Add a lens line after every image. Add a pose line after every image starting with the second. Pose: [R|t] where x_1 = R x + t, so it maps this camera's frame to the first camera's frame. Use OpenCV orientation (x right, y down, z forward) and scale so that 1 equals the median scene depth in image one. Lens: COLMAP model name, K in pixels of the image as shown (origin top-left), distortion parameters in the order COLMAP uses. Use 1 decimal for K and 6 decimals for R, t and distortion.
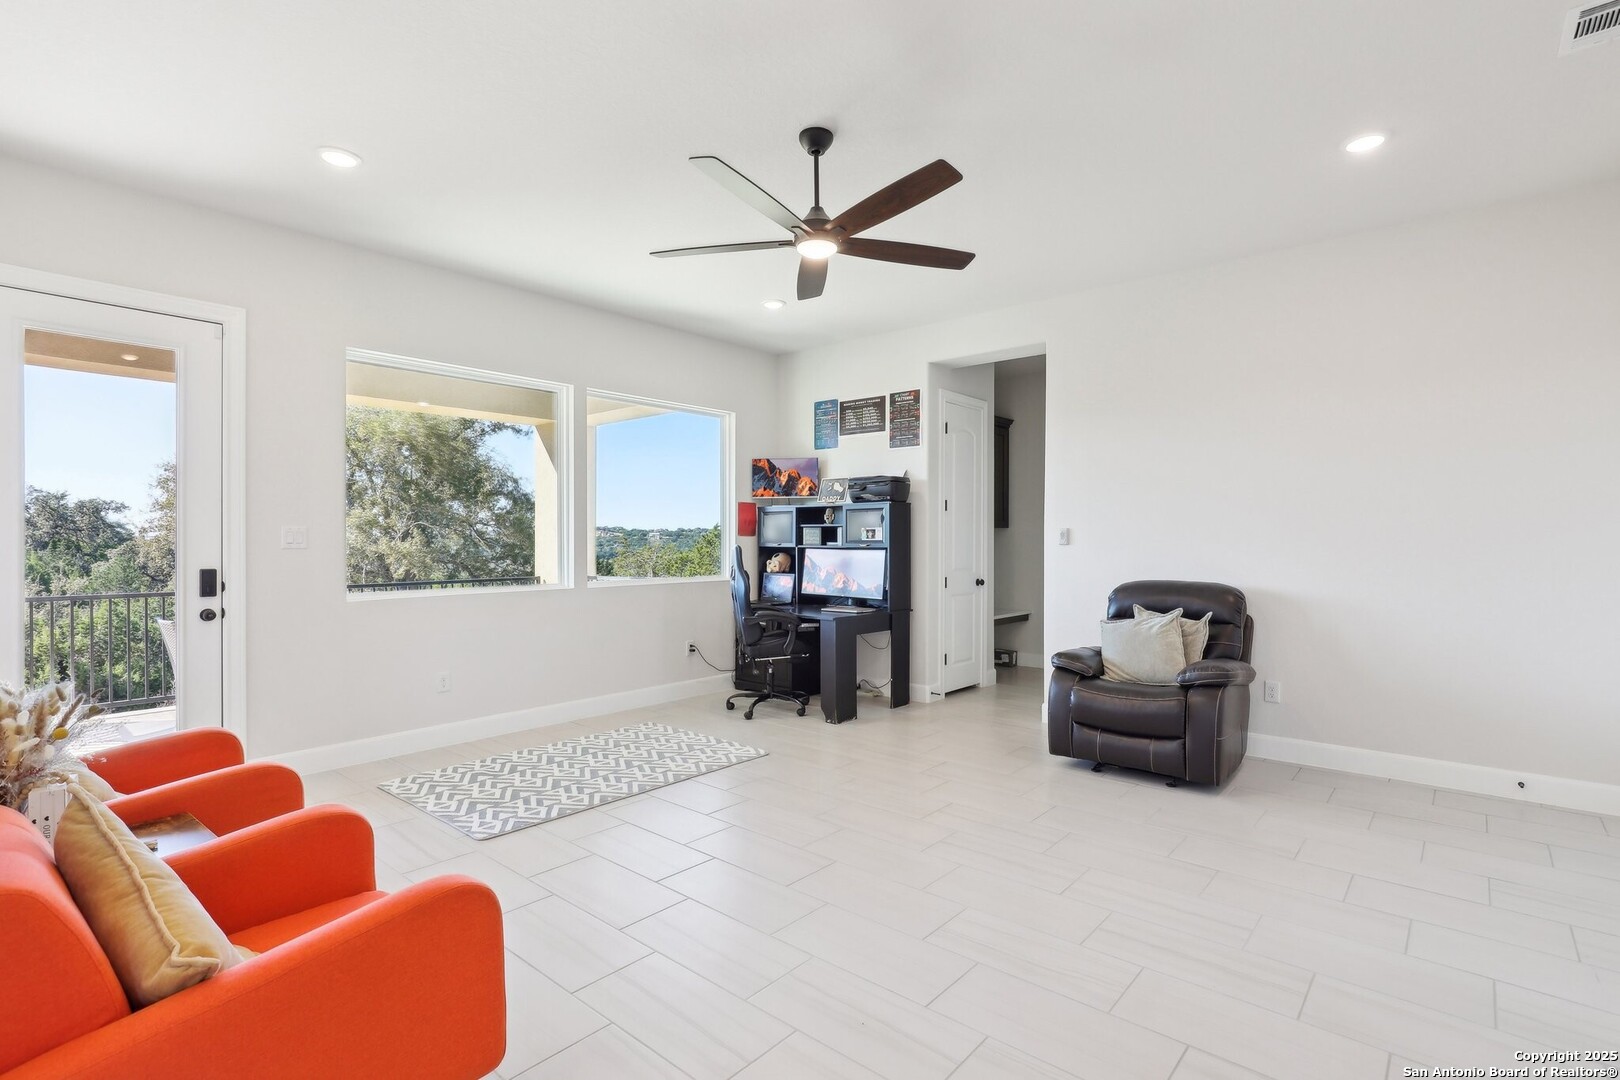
lens RADIAL K [[783.5, 0, 814.6], [0, 783.5, 540.9], [0, 0, 1]] dist [0.001954, 0.000274]
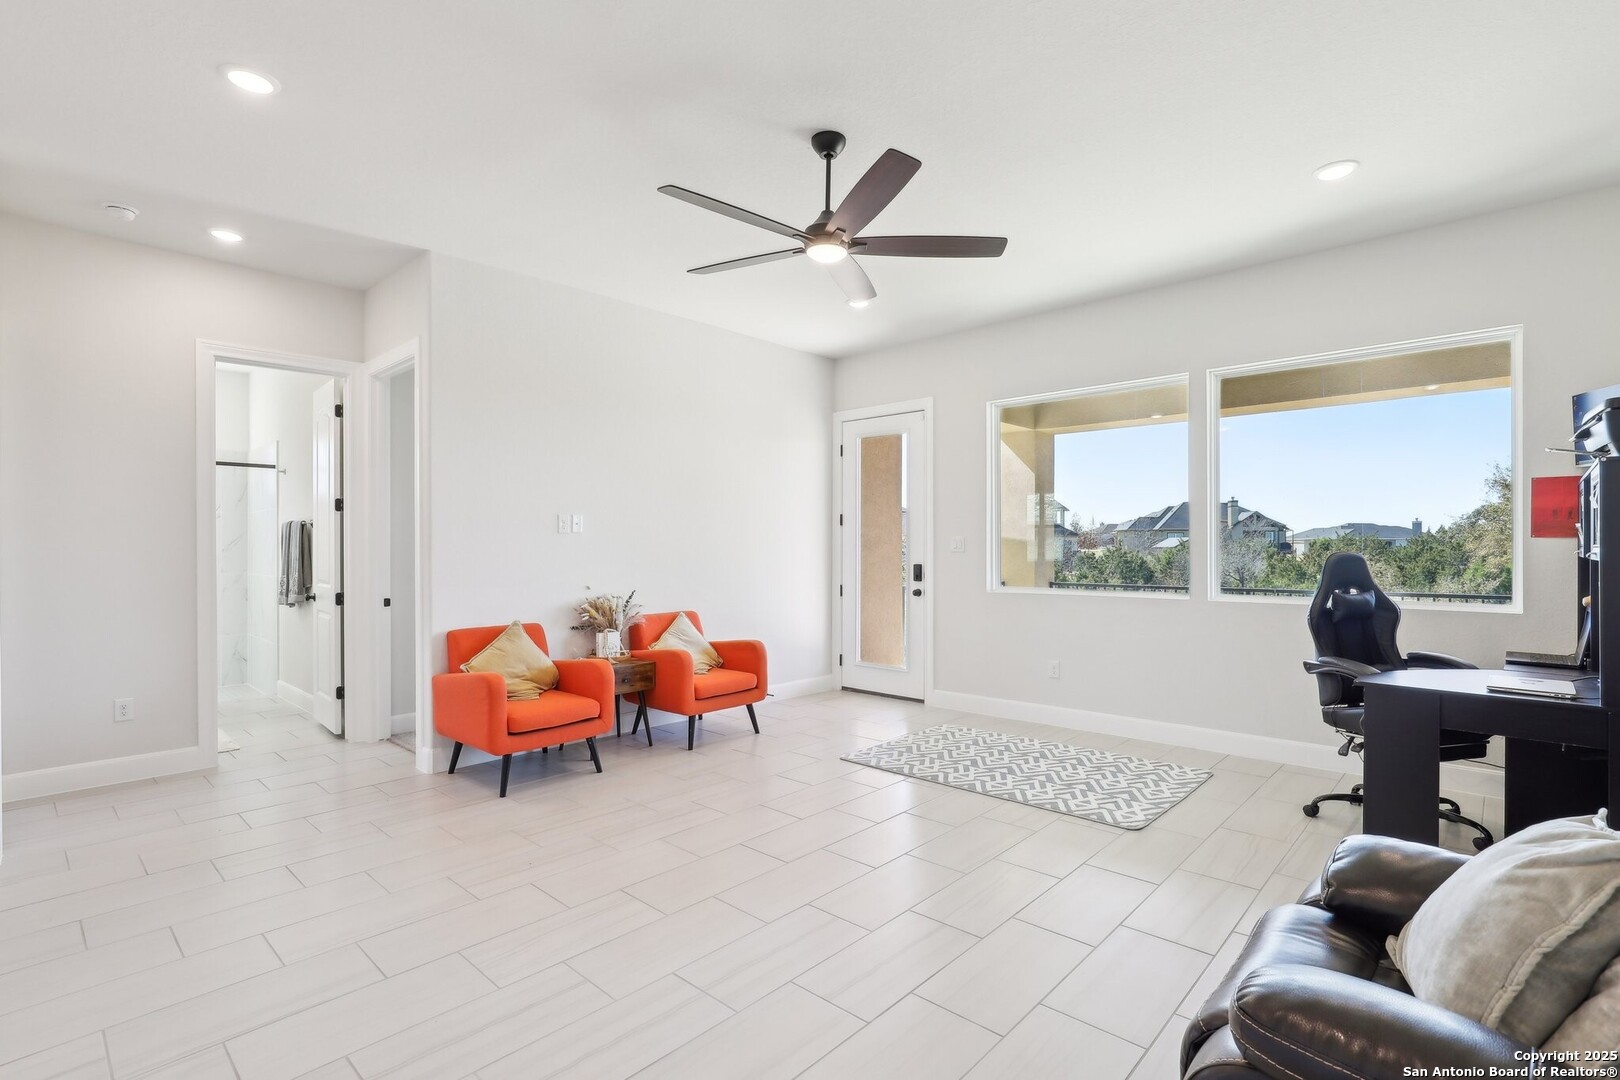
lens RADIAL K [[760.6, 0, 814.6], [0, 760.6, 543.7], [0, 0, 1]] dist [0.001265, -0.000413]
pose [[-0.032993, -0.003693, -0.999449, 0.527482], [0.001224, 0.999992, -0.003736, -0.000446], [0.999455, -0.001346, -0.032989, 0.554729]]
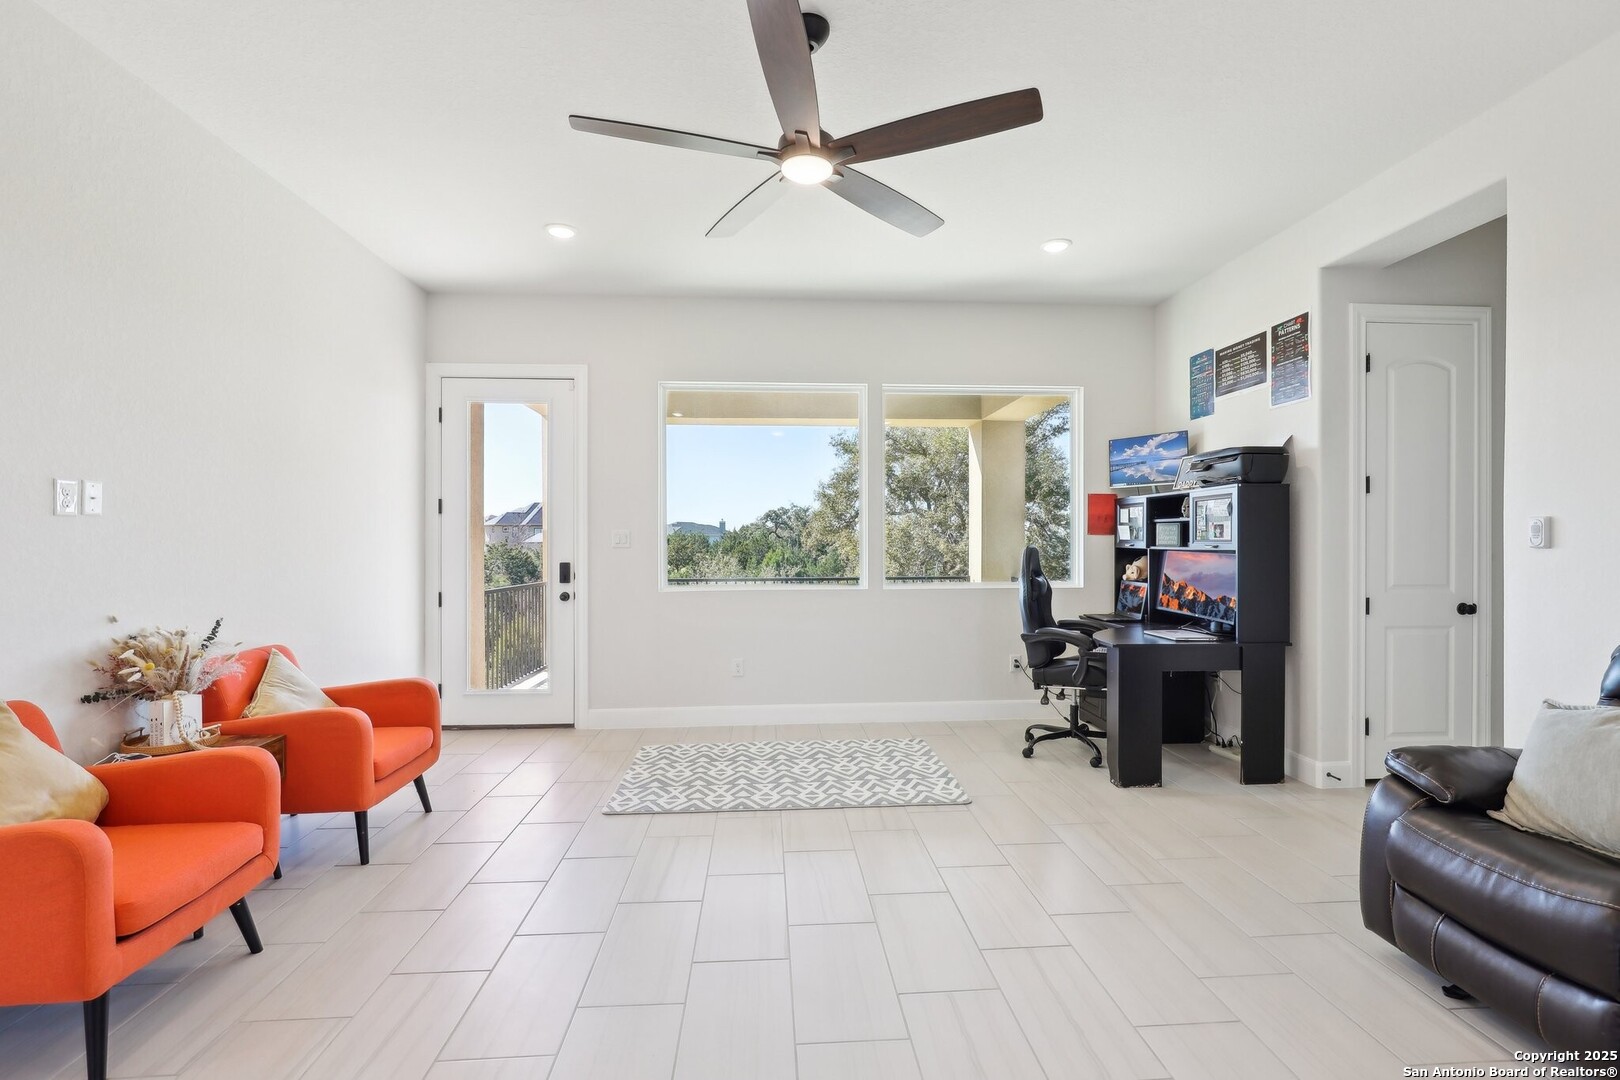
lens RADIAL K [[754.3, 0, 810.0], [0, 754.3, 540.0], [0, 0, 1]] dist [-0.004126, -0.000526]
pose [[0.702039, -0.001720, -0.712137, 0.295176], [0.001749, 0.999998, -0.000691, -0.000853], [0.712137, -0.000760, 0.702040, 0.257672]]
